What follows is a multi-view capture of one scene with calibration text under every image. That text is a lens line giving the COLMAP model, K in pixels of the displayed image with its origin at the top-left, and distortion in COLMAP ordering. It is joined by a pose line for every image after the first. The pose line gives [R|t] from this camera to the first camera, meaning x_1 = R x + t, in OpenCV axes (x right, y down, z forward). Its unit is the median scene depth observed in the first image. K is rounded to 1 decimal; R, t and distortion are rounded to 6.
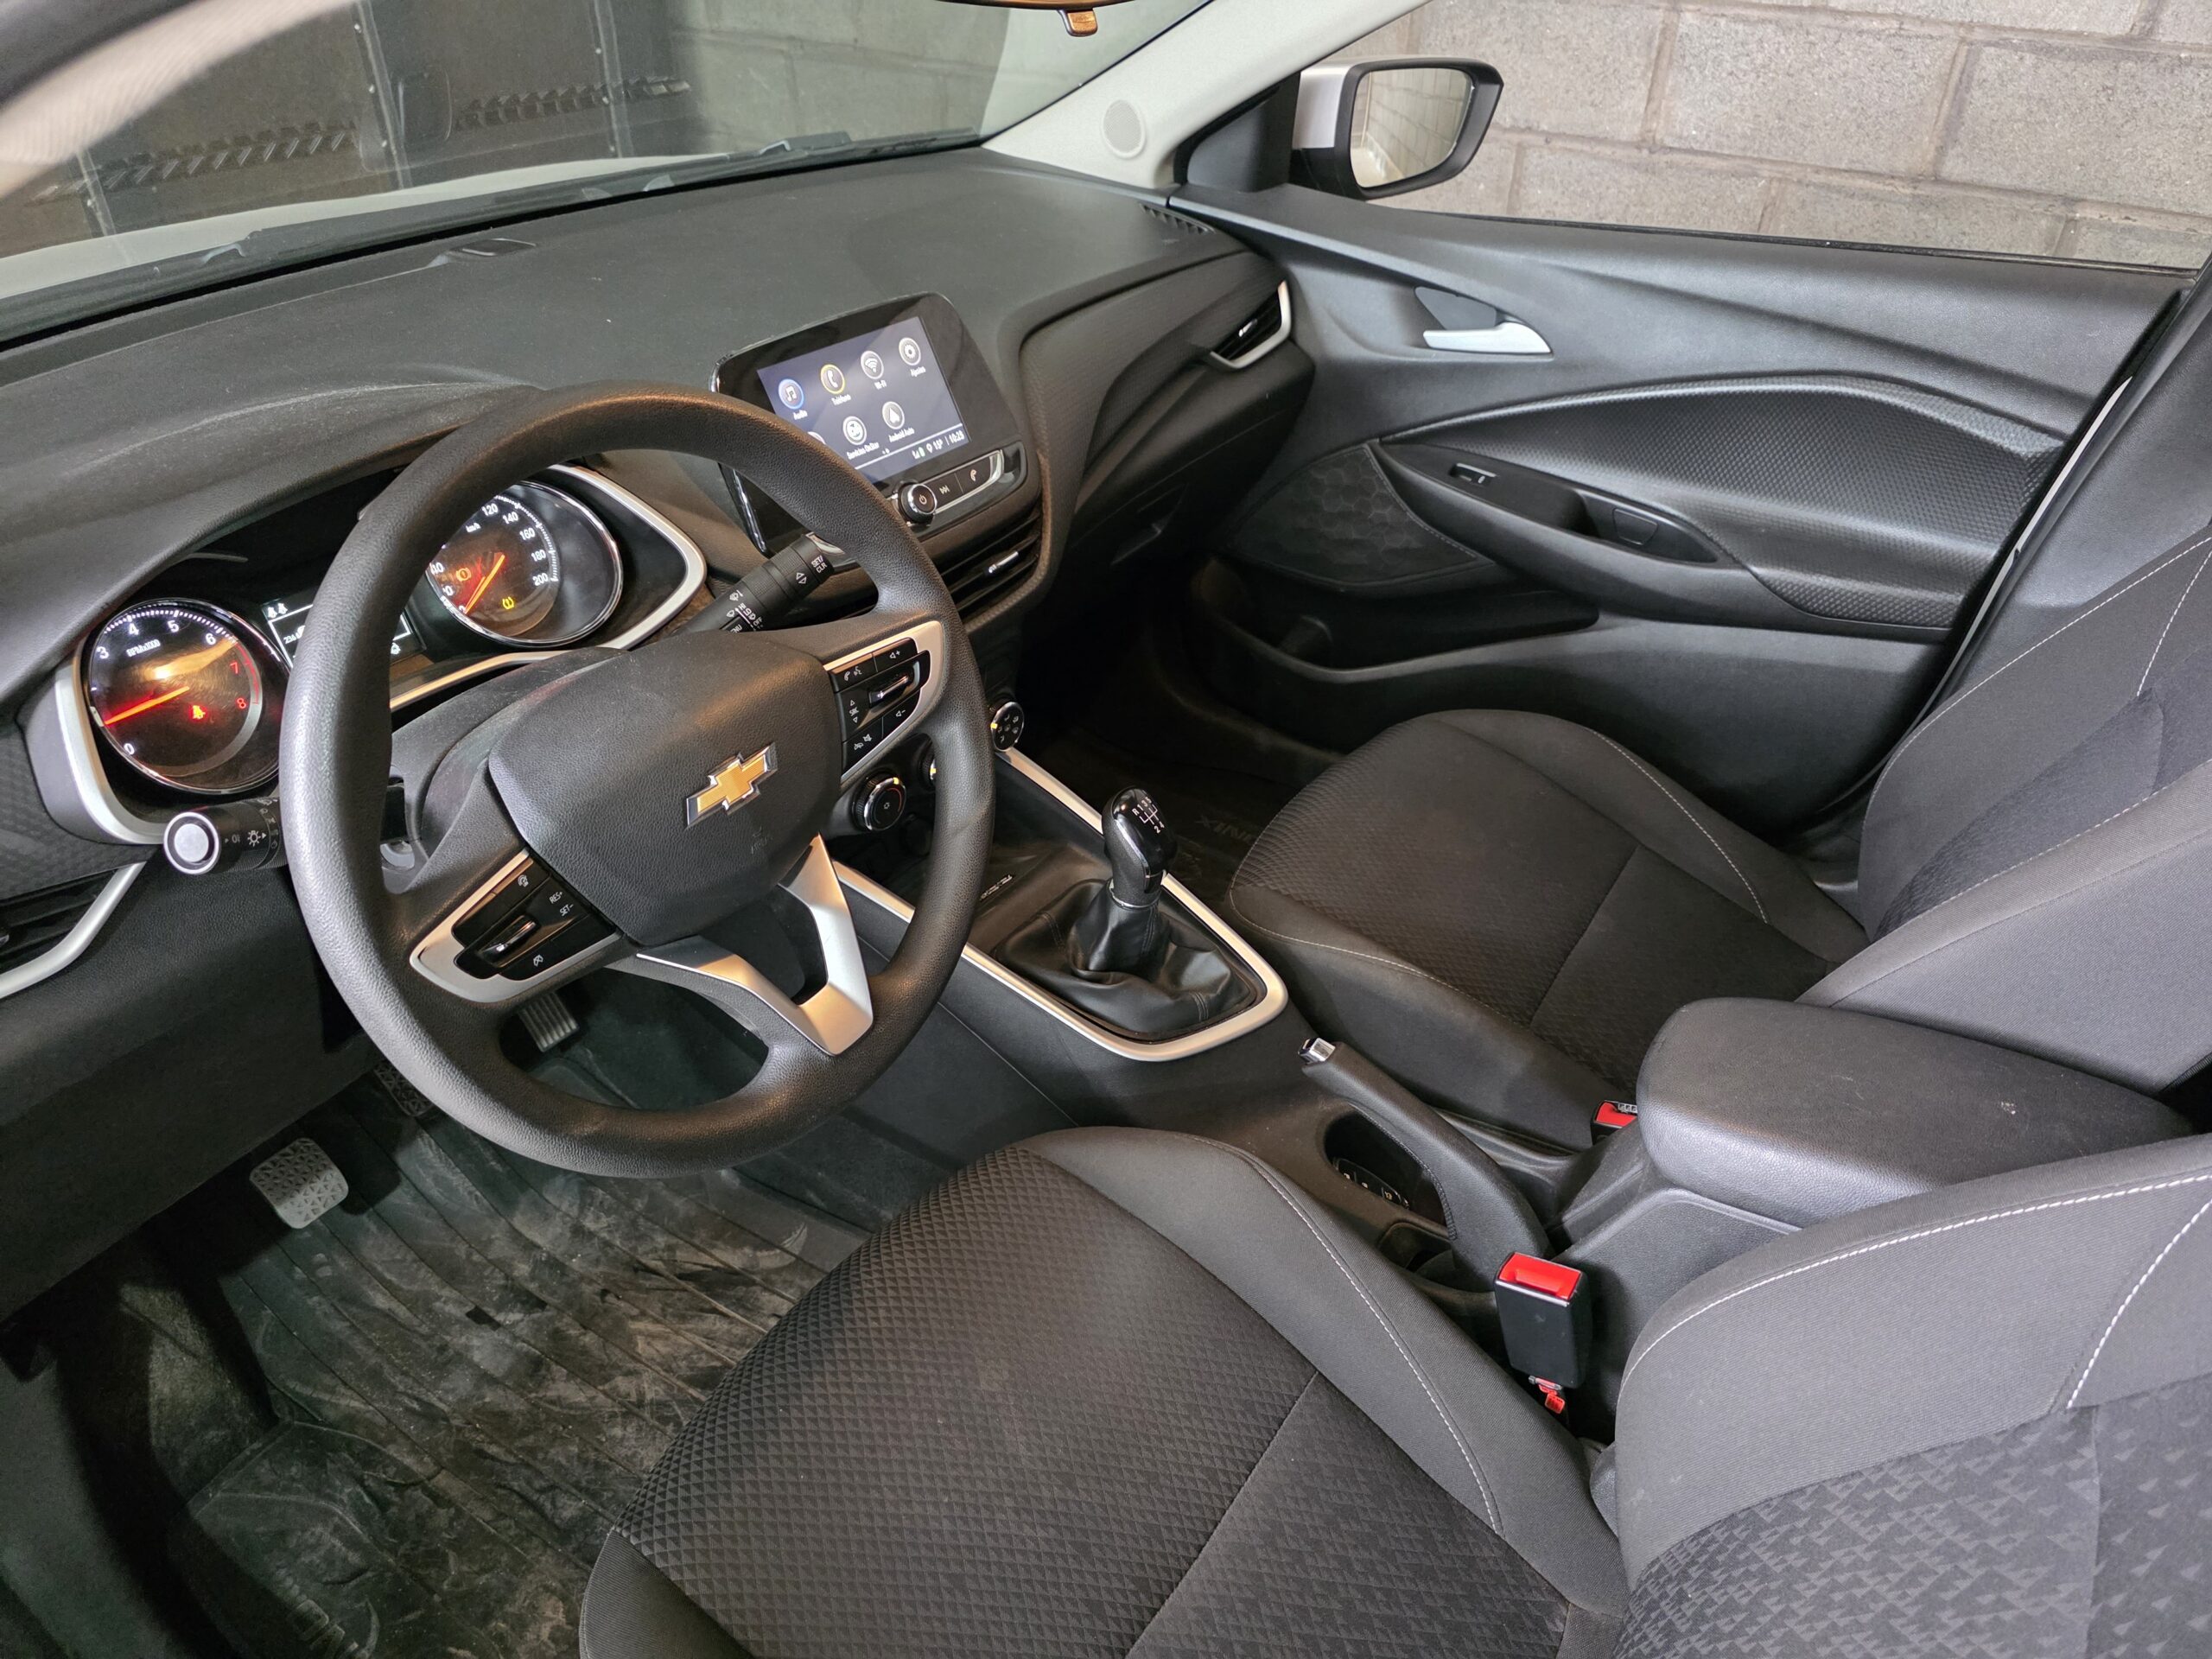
lens RADIAL K [[1450.6, 0, 1106.0], [0, 1450.6, 829.5], [0, 0, 1]] dist [0.098800, -0.138762]
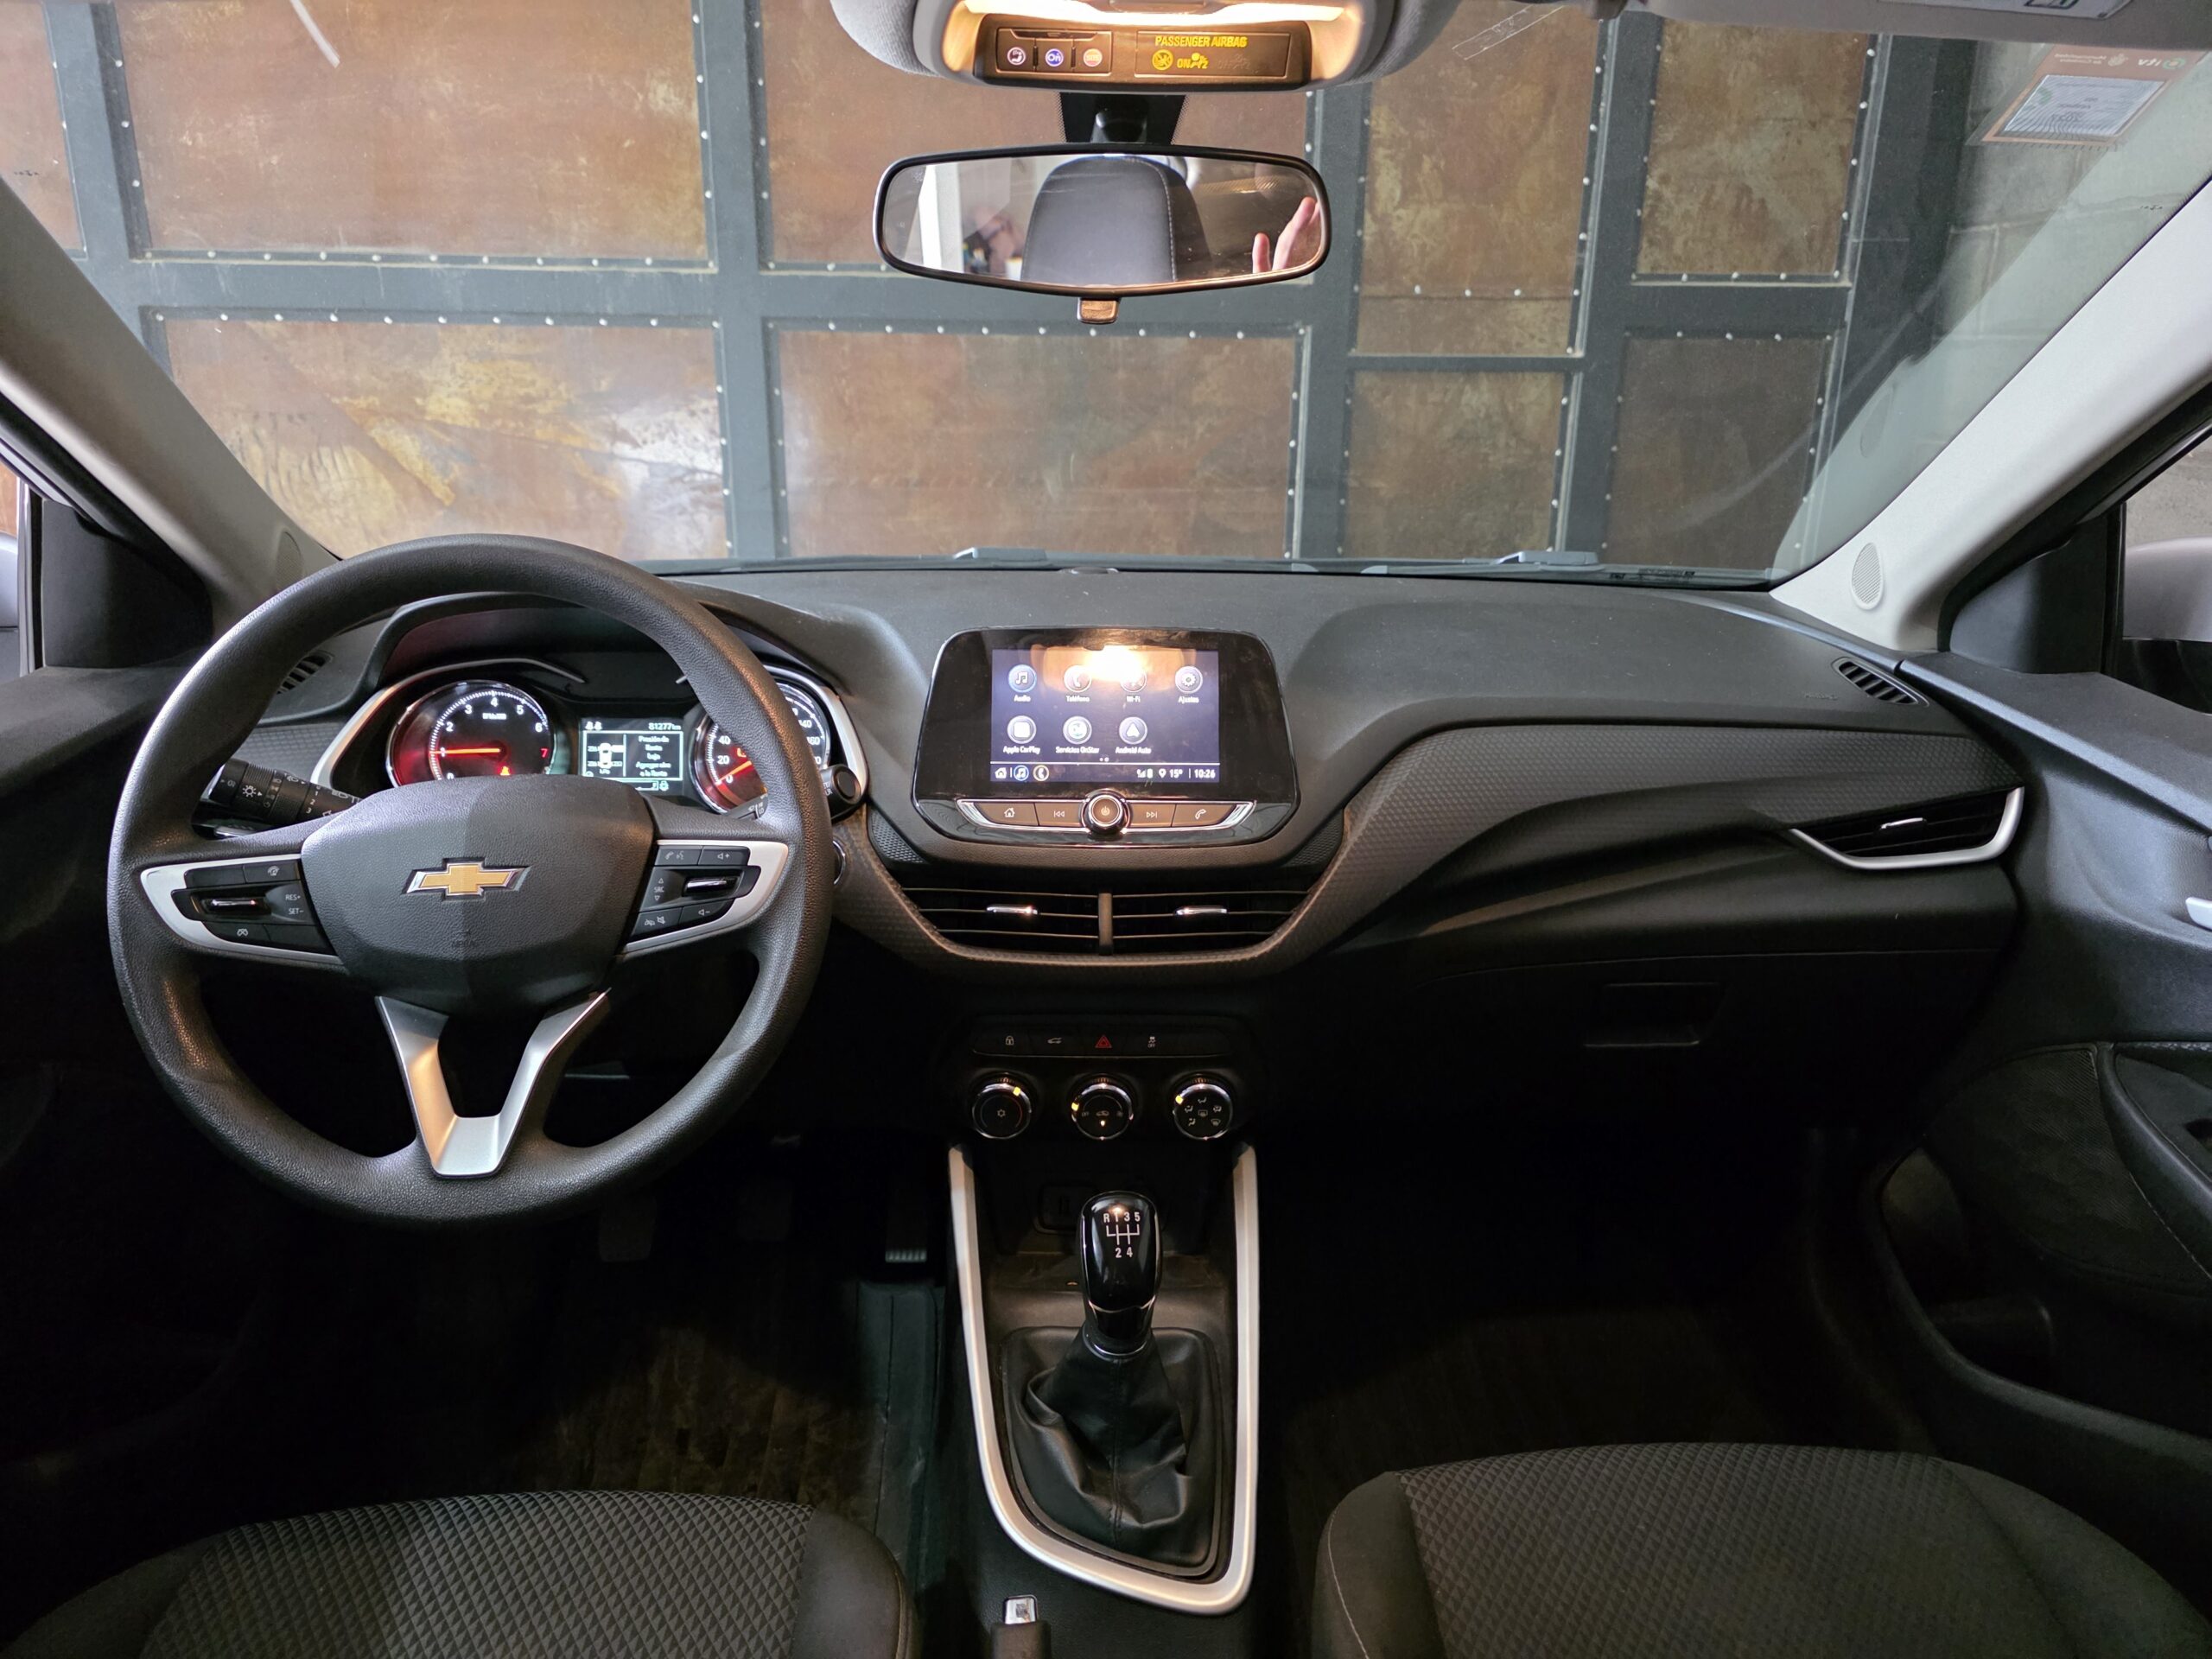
lens RADIAL K [[1450.6, 0, 1106.0], [0, 1450.6, 829.5], [0, 0, 1]] dist [0.098800, -0.138762]
pose [[0.600220, 0.234471, -0.764695, 0.592467], [-0.465976, 0.879567, -0.096059, -0.124833], [0.650078, 0.413986, 0.637192, 0.404933]]
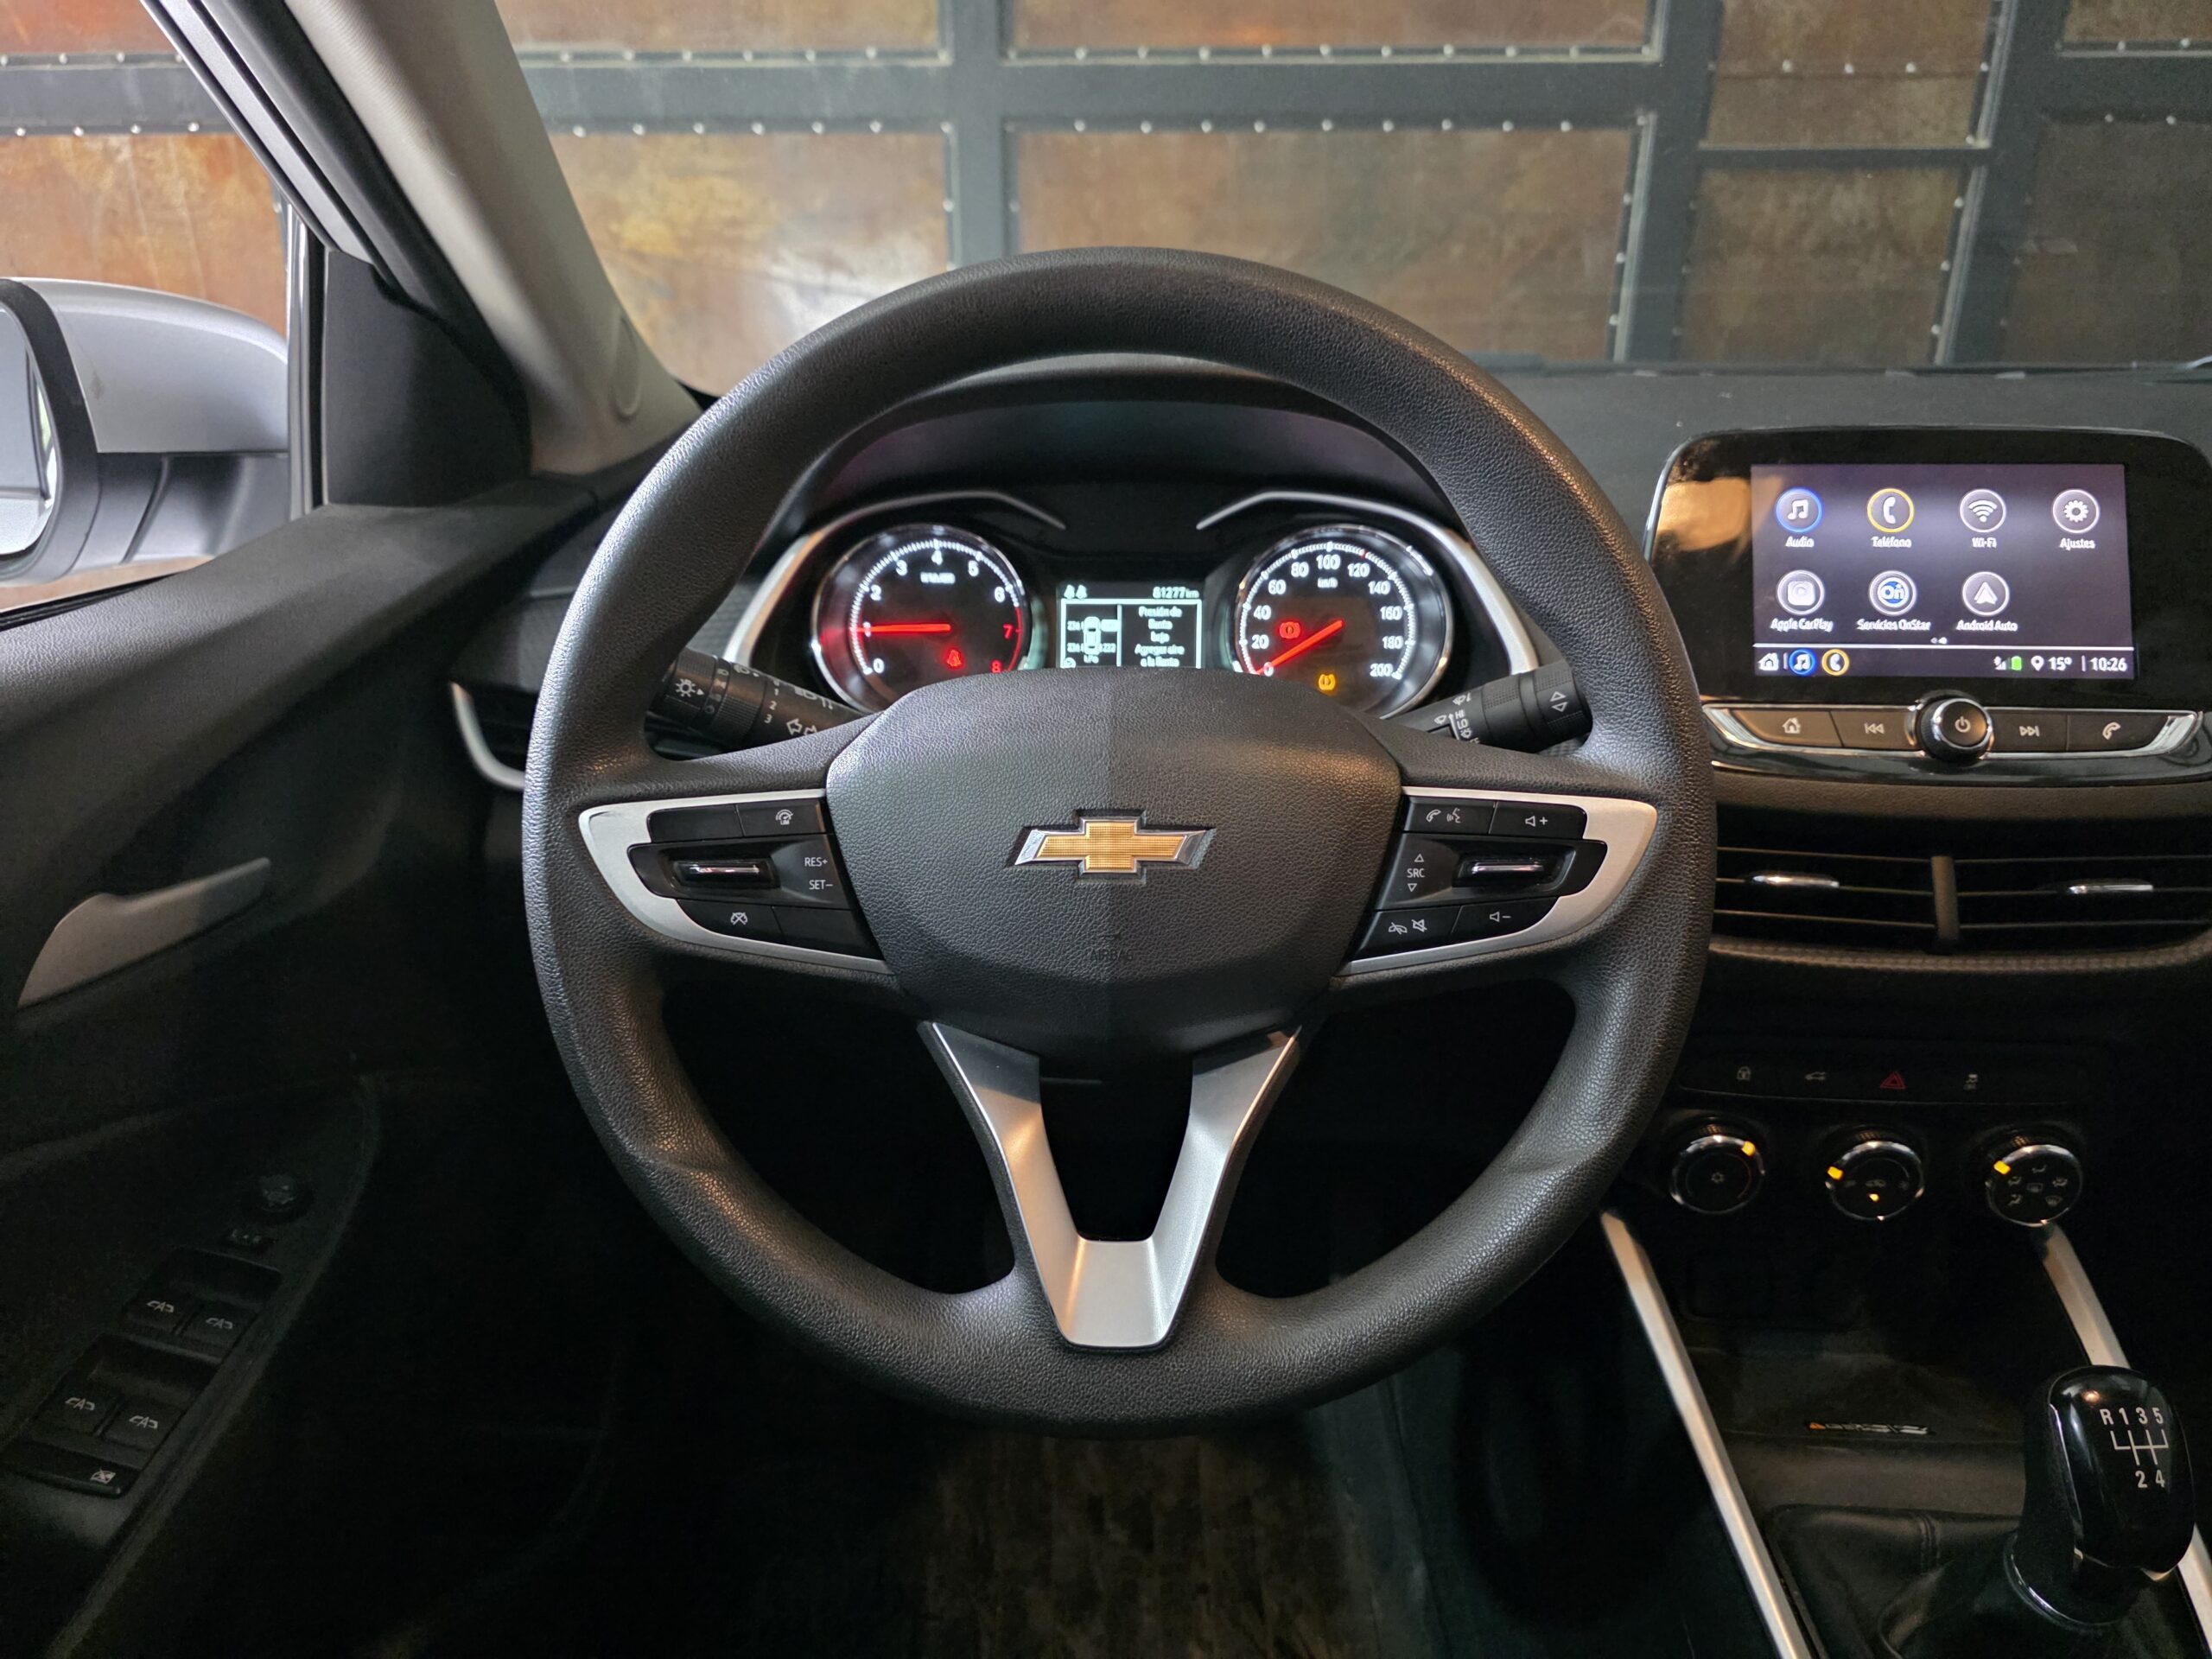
lens RADIAL K [[1497.4, 0, 1116.8], [0, 1497.4, 836.1], [0, 0, 1]] dist [0.038020, -0.040706]
pose [[0.540399, 0.303395, -0.784806, 0.179844], [-0.477601, 0.878511, 0.010755, -0.030875], [0.692724, 0.369012, 0.619648, 0.403317]]
